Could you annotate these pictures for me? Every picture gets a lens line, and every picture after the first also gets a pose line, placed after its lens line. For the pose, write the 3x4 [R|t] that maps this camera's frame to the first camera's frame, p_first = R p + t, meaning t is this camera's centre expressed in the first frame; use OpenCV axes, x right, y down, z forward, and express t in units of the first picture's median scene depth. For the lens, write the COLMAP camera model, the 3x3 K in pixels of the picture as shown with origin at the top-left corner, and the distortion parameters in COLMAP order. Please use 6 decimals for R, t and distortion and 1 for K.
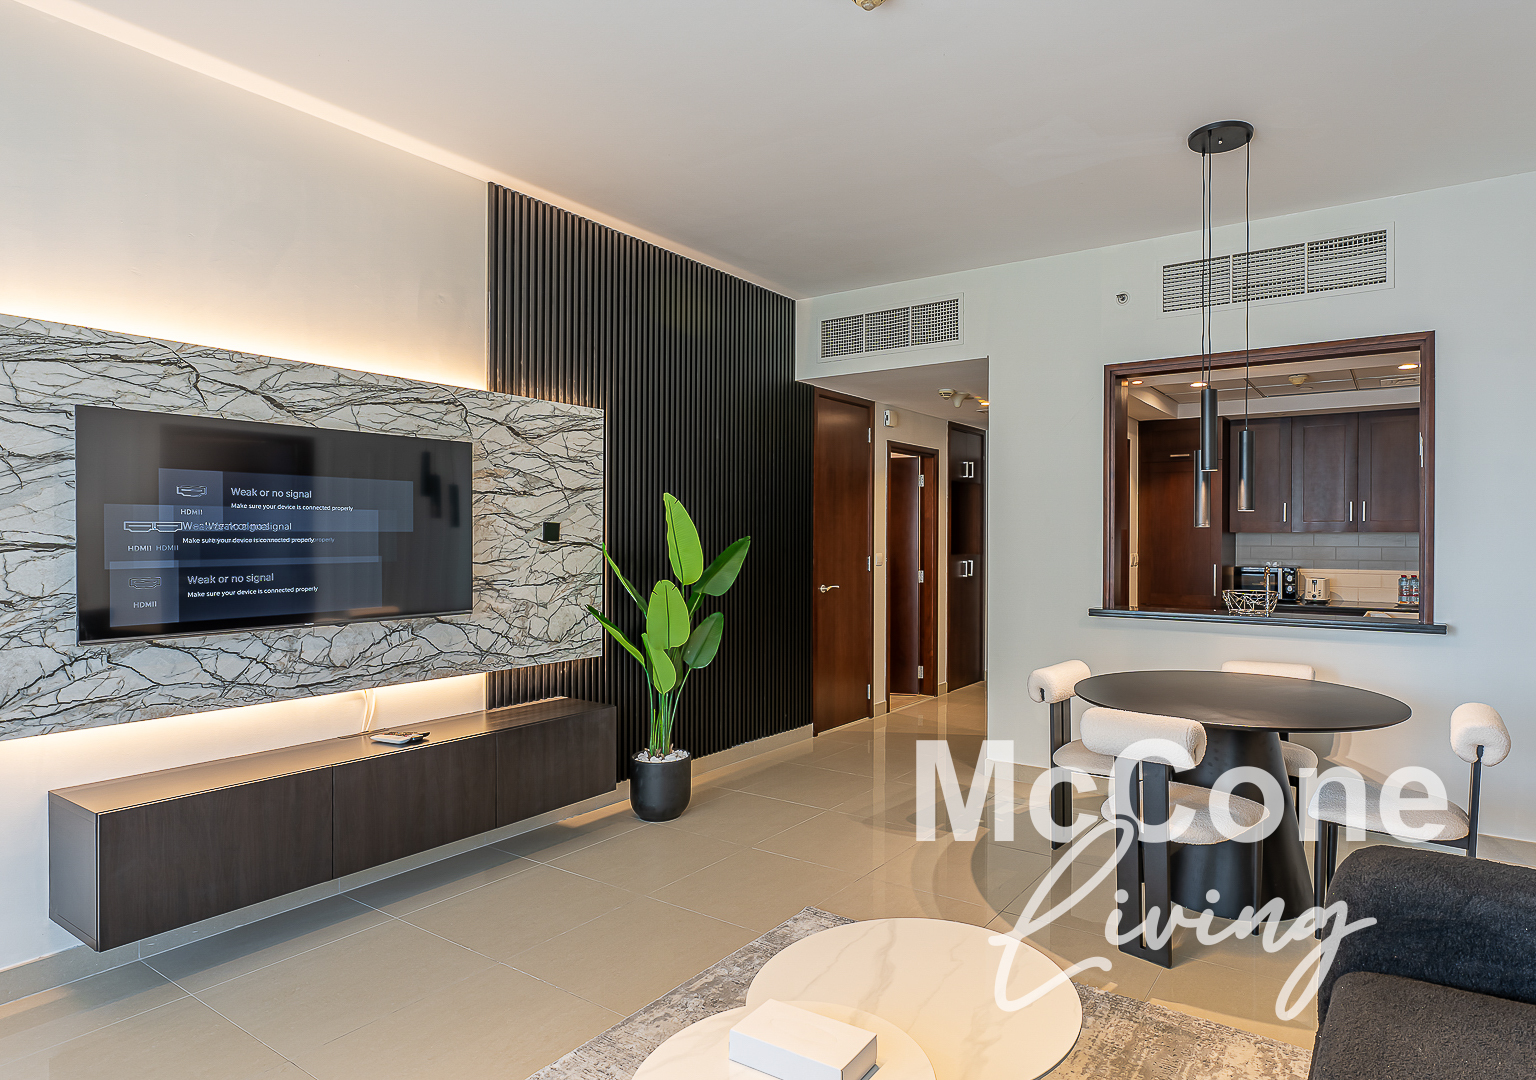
lens RADIAL K [[887.2, 0, 909.6], [0, 887.2, 535.1], [0, 0, 1]] dist [-0.014437, -0.000639]
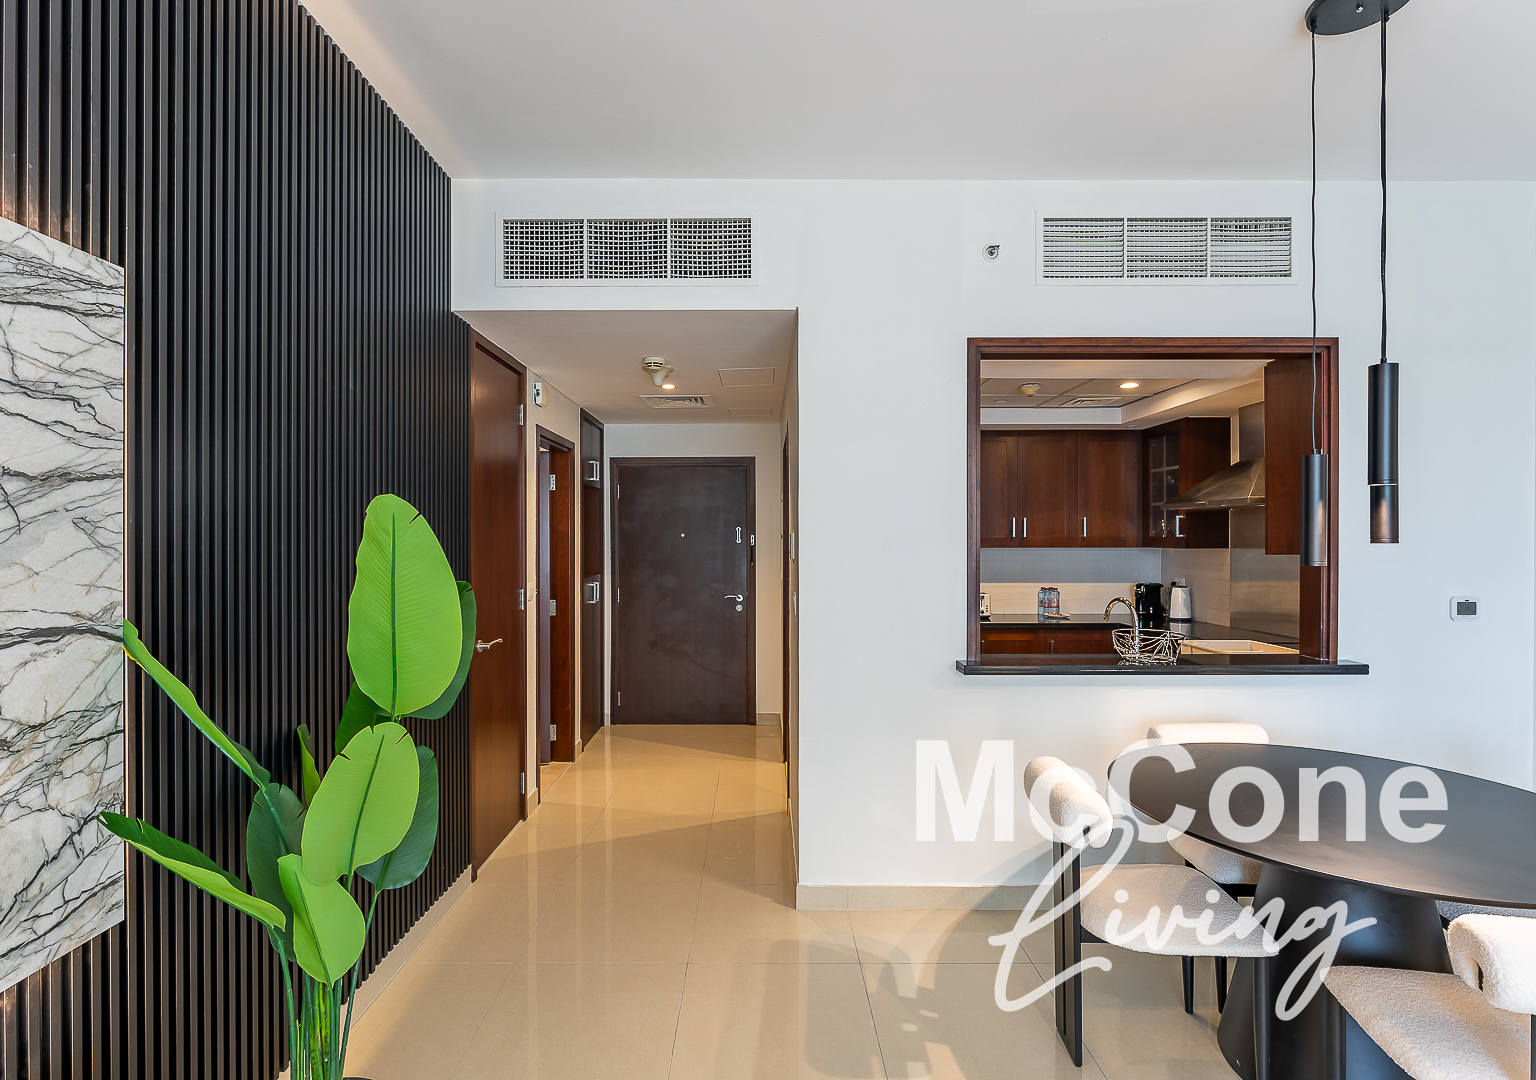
lens RADIAL K [[757.9, 0, 768.0], [0, 757.9, 540.0], [0, 0, 1]] dist [-0.000569, -0.000950]
pose [[0.855925, -0.003869, 0.517085, -0.278543], [-0.000474, 0.999966, 0.008267, -0.028619], [-0.517099, -0.007321, 0.855894, 0.582143]]
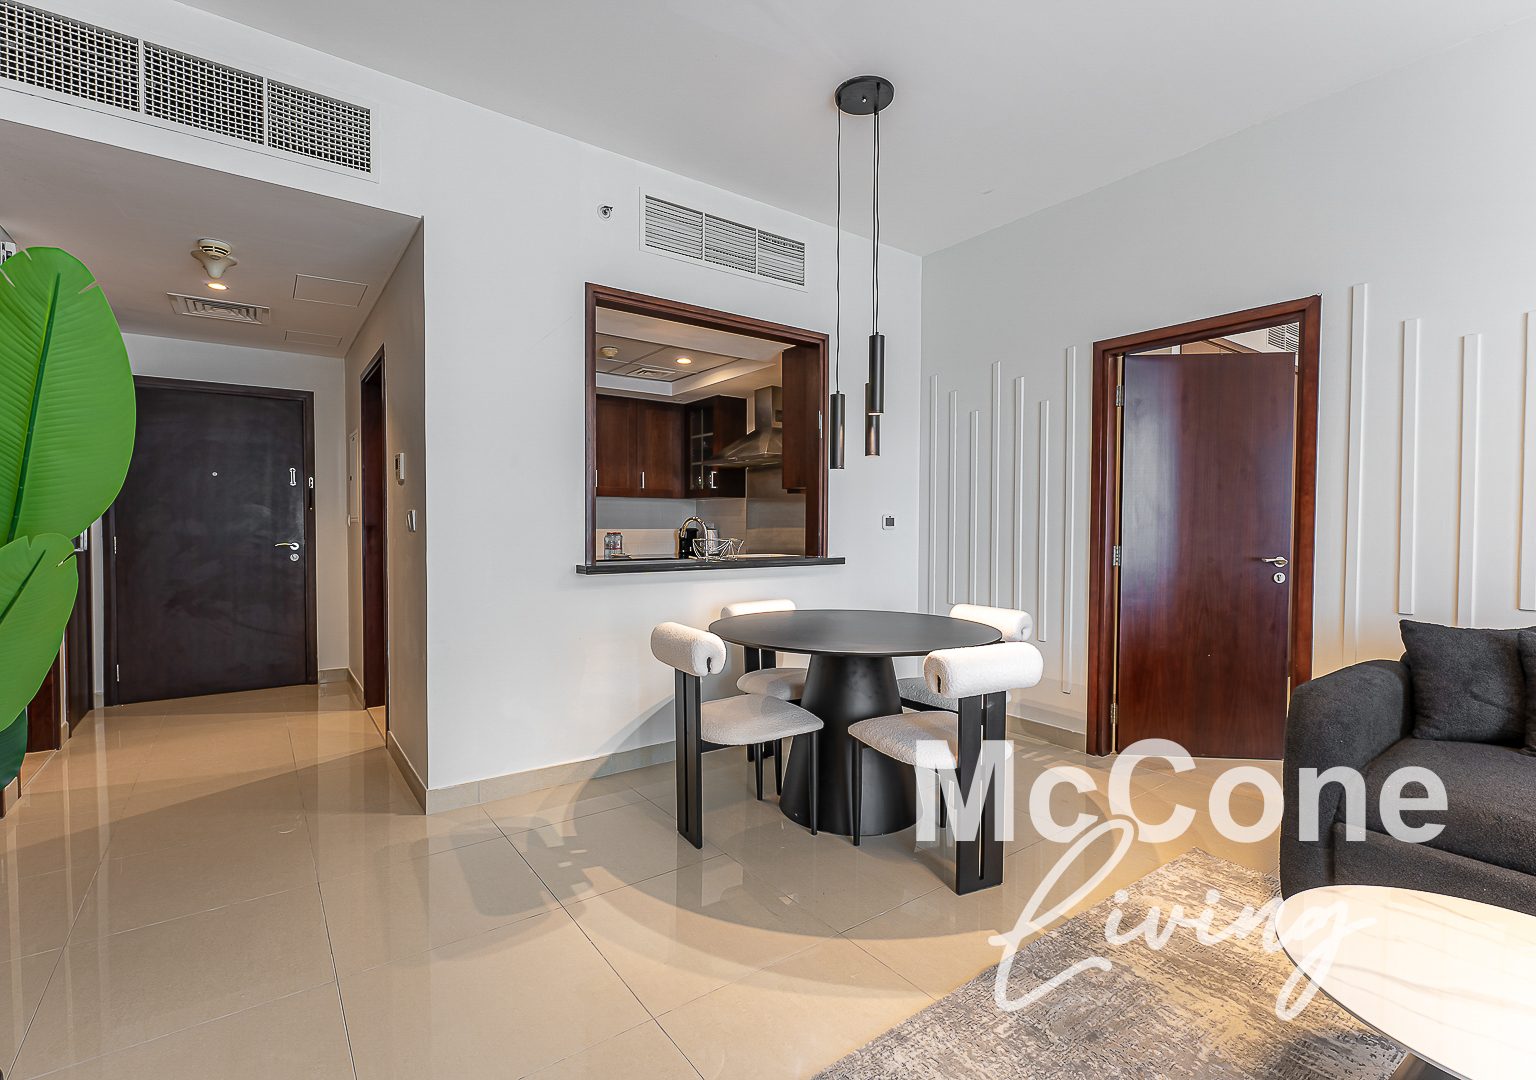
lens RADIAL K [[697.4, 0, 768.0], [0, 697.4, 540.0], [0, 0, 1]] dist [0.000383, 0.000084]
pose [[0.385671, -0.024022, 0.922324, -0.370685], [-0.003557, 0.999615, 0.027522, 0.041879], [-0.922630, -0.013895, 0.385437, 0.620424]]
